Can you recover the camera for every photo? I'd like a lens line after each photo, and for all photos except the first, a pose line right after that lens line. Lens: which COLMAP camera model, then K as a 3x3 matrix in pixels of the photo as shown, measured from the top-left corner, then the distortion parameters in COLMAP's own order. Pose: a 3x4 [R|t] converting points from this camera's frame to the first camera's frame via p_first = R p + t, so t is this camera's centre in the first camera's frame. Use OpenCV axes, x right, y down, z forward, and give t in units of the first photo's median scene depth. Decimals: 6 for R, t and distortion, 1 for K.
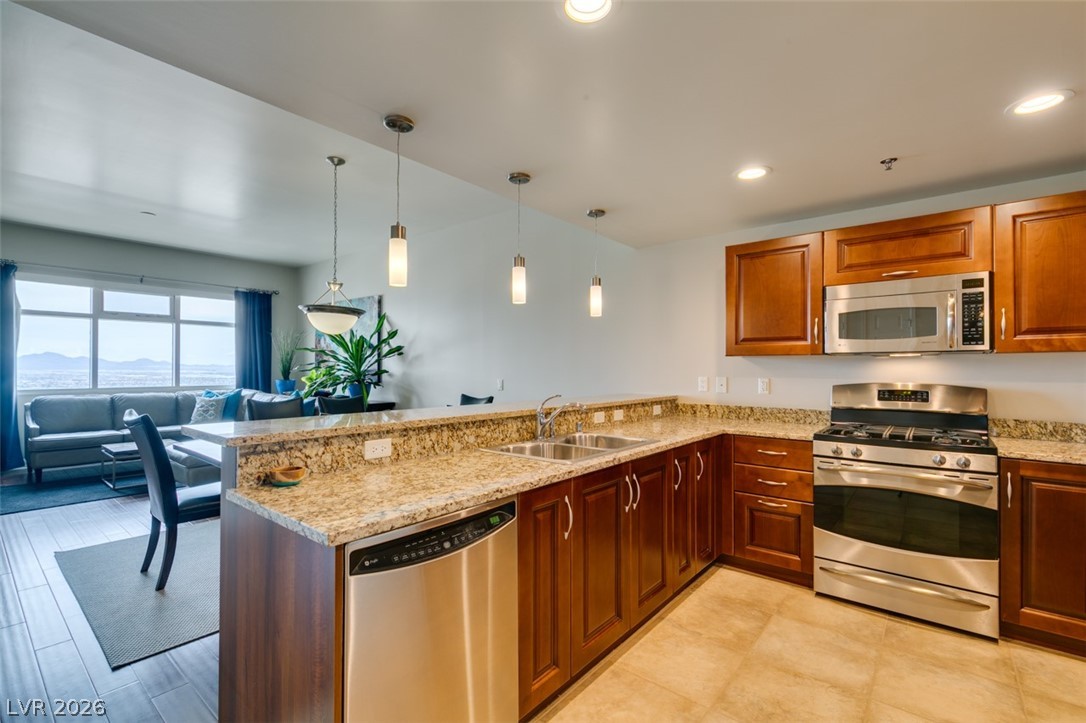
lens RADIAL K [[486.8, 0, 538.3], [0, 486.8, 367.3], [0, 0, 1]] dist [0.005163, -0.002755]
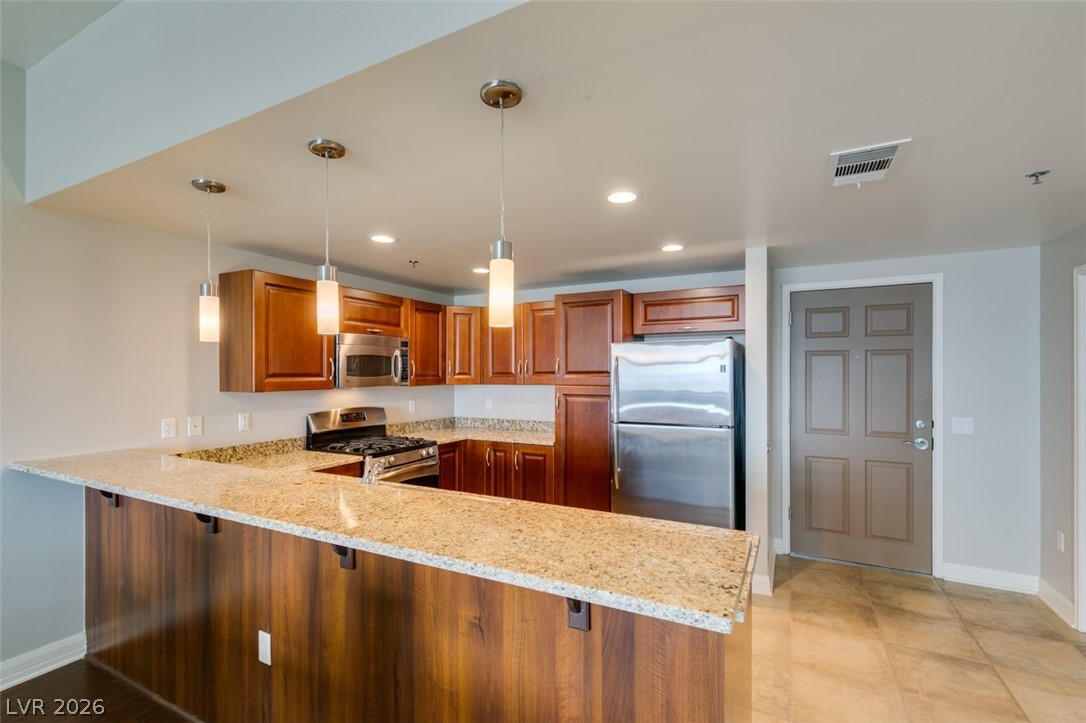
lens RADIAL K [[486.8, 0, 544.5], [0, 486.8, 373.6], [0, 0, 1]] dist [0.005163, -0.002755]
pose [[-0.219677, -0.006529, 0.975551, -0.808370], [0.000024, 0.999978, 0.006698, -0.084655], [-0.975573, 0.001495, -0.219672, 0.903466]]
